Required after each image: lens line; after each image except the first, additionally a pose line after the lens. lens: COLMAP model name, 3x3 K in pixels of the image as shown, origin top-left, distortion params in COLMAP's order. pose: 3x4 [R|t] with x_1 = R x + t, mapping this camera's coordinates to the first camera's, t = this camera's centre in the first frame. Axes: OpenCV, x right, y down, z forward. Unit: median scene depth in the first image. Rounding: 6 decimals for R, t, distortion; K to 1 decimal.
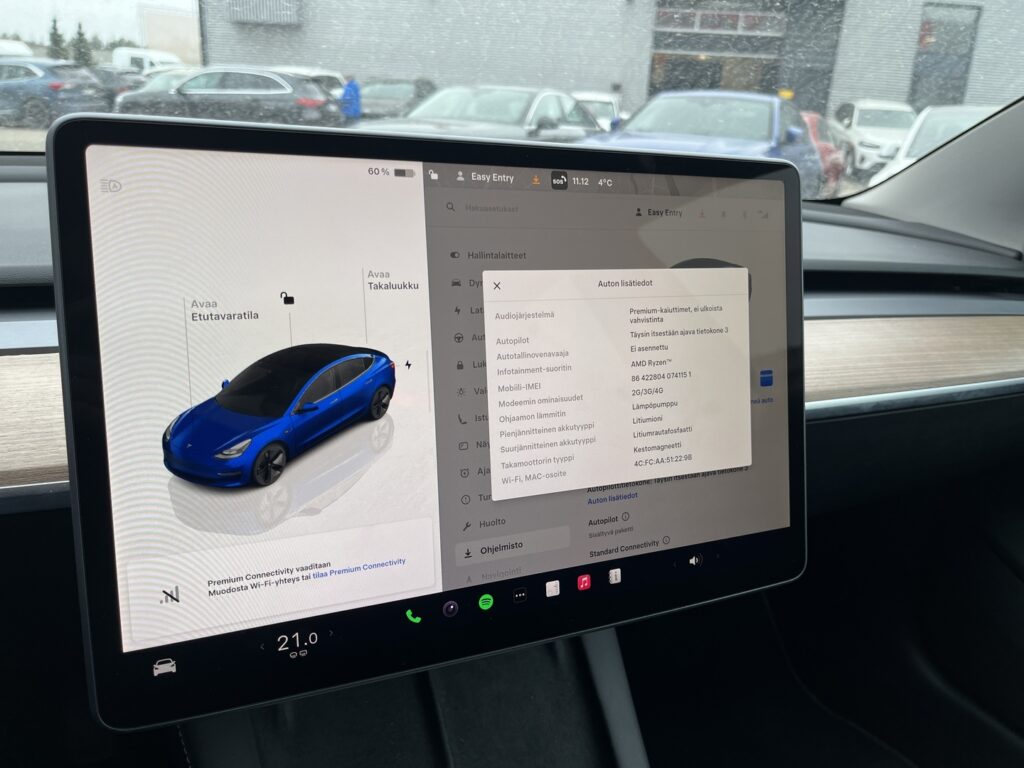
lens RADIAL K [[778.3, 0, 516.6], [0, 778.3, 381.5], [0, 0, 1]] dist [0.056134, -0.081010]
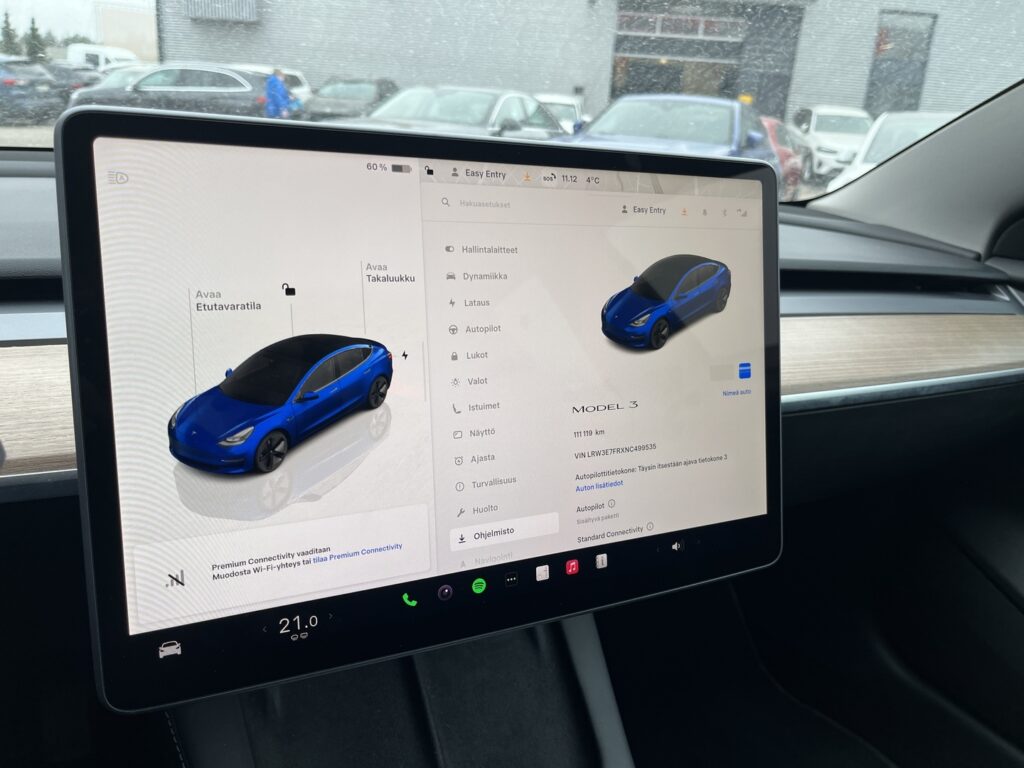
lens RADIAL K [[778.3, 0, 504.5], [0, 778.3, 384.7], [0, 0, 1]] dist [0.056134, -0.081010]
pose [[0.999420, 0.000079, 0.034068, -0.031325], [-0.000133, 0.999999, 0.001573, 0.011428], [-0.034068, -0.001577, 0.999418, -0.023803]]
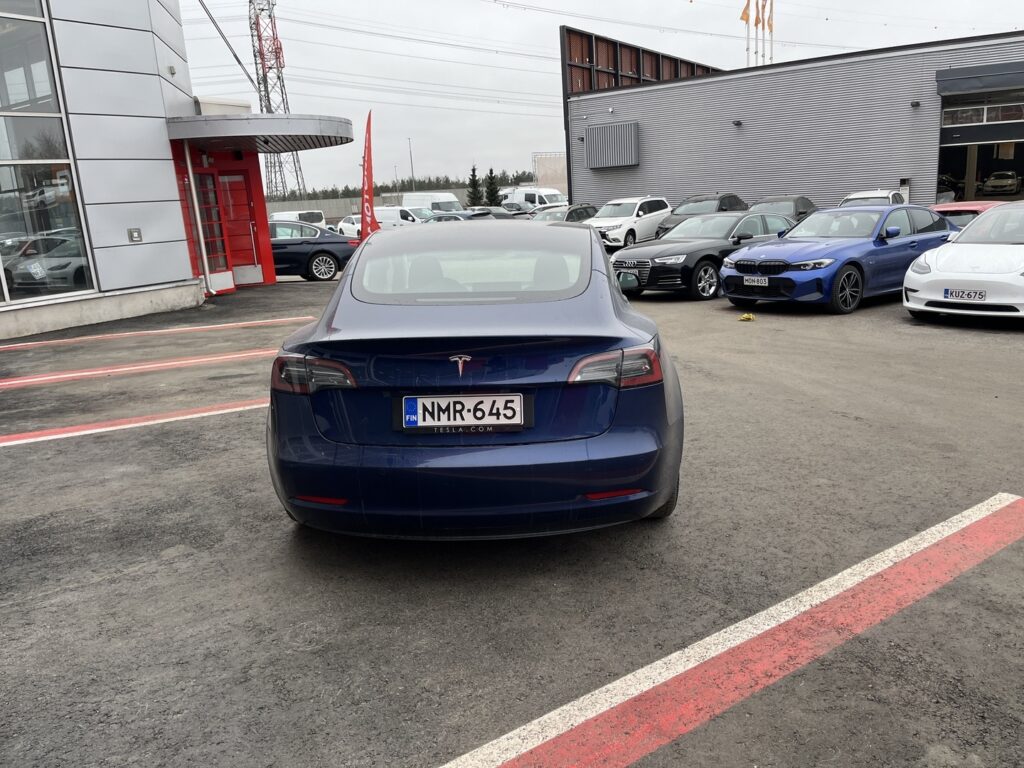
lens RADIAL K [[778.3, 0, 524.7], [0, 778.3, 371.0], [0, 0, 1]] dist [0.056134, -0.081010]
pose [[0.900414, -0.013033, -0.434839, 3.726609], [-0.043376, 0.991881, -0.119547, 1.668316], [0.432866, 0.126503, 0.892538, -6.427142]]
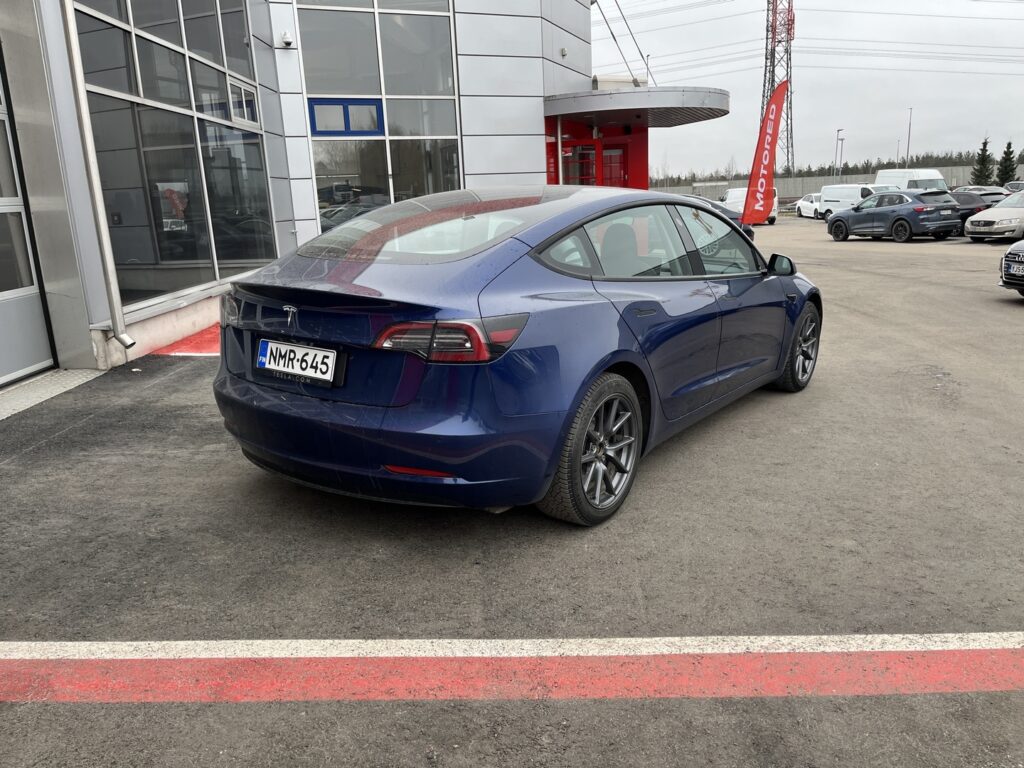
lens RADIAL K [[778.3, 0, 521.9], [0, 778.3, 377.3], [0, 0, 1]] dist [0.056134, -0.081010]
pose [[0.503141, 0.121408, -0.855634, 6.004672], [-0.236207, 0.971702, -0.001020, 1.198023], [0.831297, 0.202620, 0.517581, -4.023979]]
